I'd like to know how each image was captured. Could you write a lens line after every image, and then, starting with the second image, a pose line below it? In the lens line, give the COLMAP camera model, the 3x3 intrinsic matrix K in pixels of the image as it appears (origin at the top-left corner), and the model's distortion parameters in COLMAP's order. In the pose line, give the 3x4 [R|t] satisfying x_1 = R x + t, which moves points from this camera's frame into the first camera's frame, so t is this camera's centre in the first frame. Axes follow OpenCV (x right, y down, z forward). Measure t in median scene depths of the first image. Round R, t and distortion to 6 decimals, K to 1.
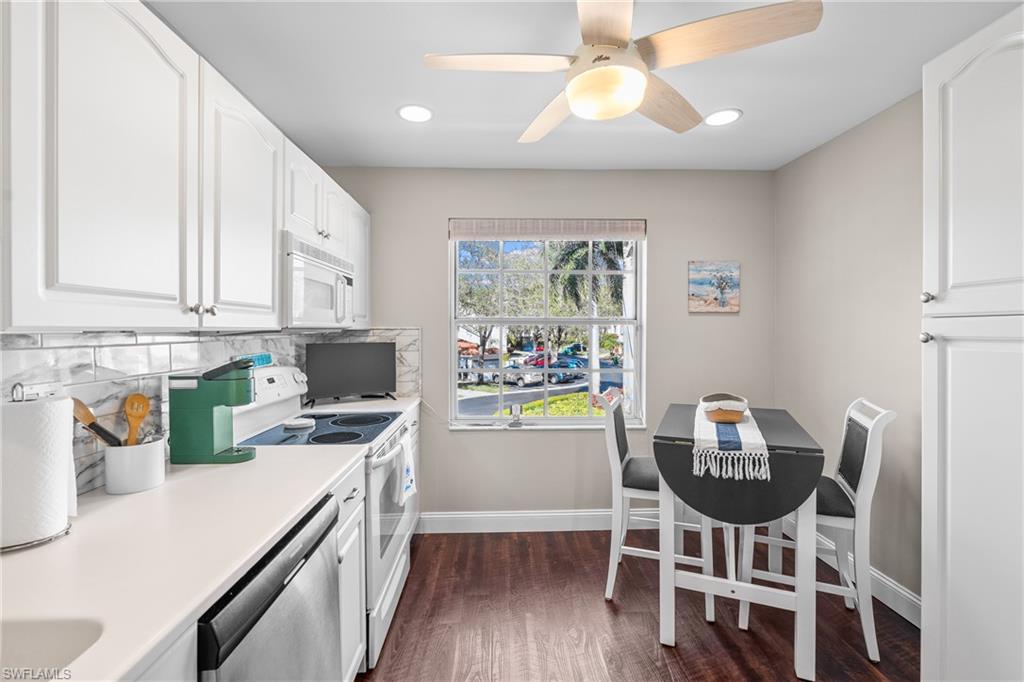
lens RADIAL K [[458.7, 0, 518.5], [0, 458.7, 334.2], [0, 0, 1]] dist [-0.005686, -0.000146]
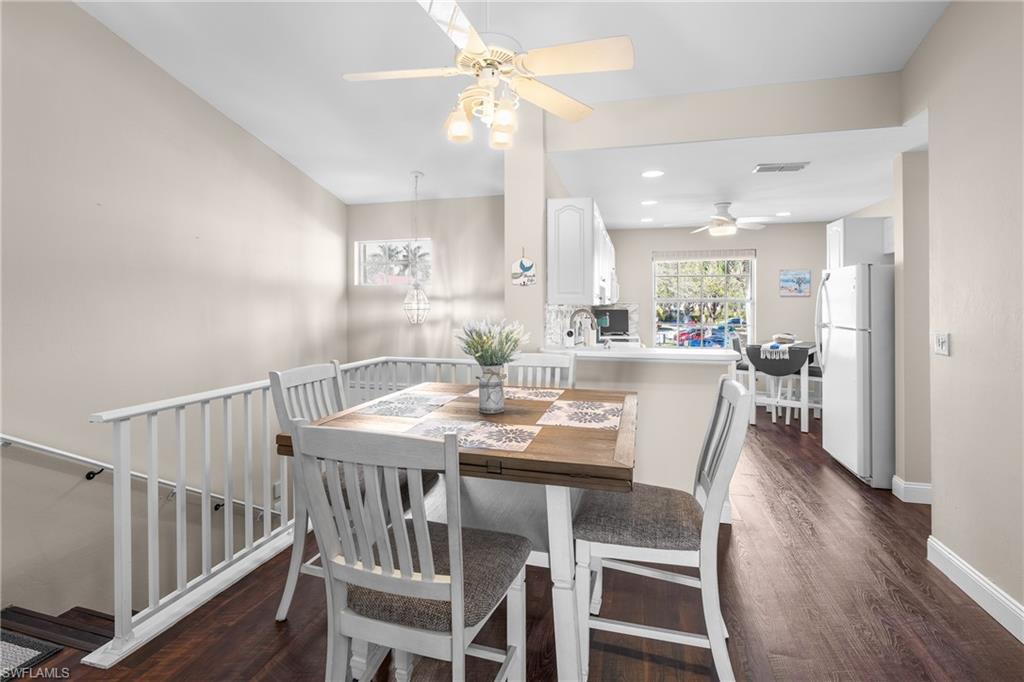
lens RADIAL K [[458.7, 0, 499.3], [0, 458.7, 299.7], [0, 0, 1]] dist [-0.005686, -0.000146]
pose [[0.939346, -0.000656, -0.342970, -0.126337], [-0.004919, 0.999870, -0.015385, 0.006521], [0.342936, 0.016139, 0.939220, -1.830772]]
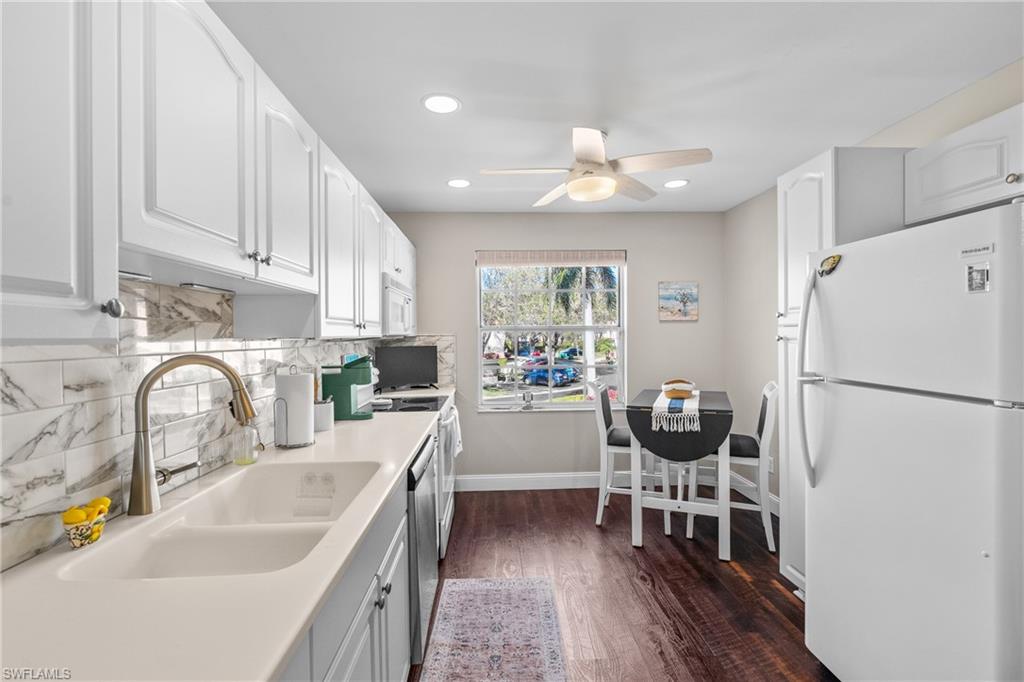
lens RADIAL K [[458.7, 0, 520.0], [0, 458.7, 340.4], [0, 0, 1]] dist [-0.005686, -0.000146]
pose [[0.999892, -0.009423, 0.011306, -0.060400], [0.009396, 0.999953, 0.002448, 0.001864], [-0.011328, -0.002342, 0.999933, -0.443831]]
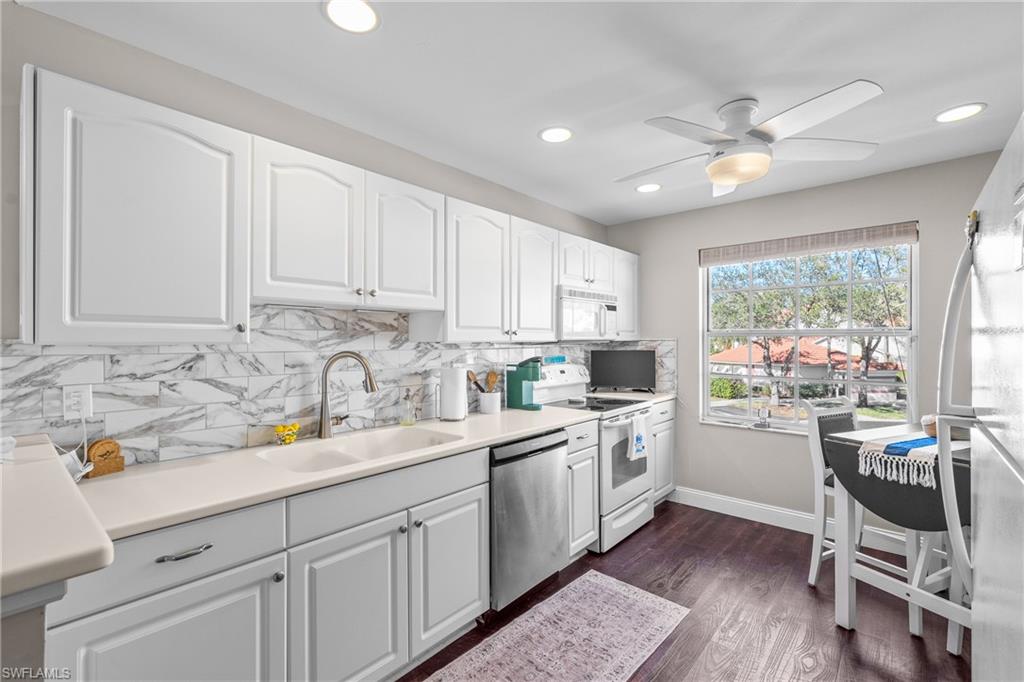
lens RADIAL K [[458.7, 0, 506.7], [0, 458.7, 340.0], [0, 0, 1]] dist [-0.005686, -0.000146]
pose [[0.717185, -0.001422, -0.696881, 0.469974], [-0.004570, 0.999967, -0.006743, -0.002063], [0.696868, 0.008021, 0.717155, -0.330908]]
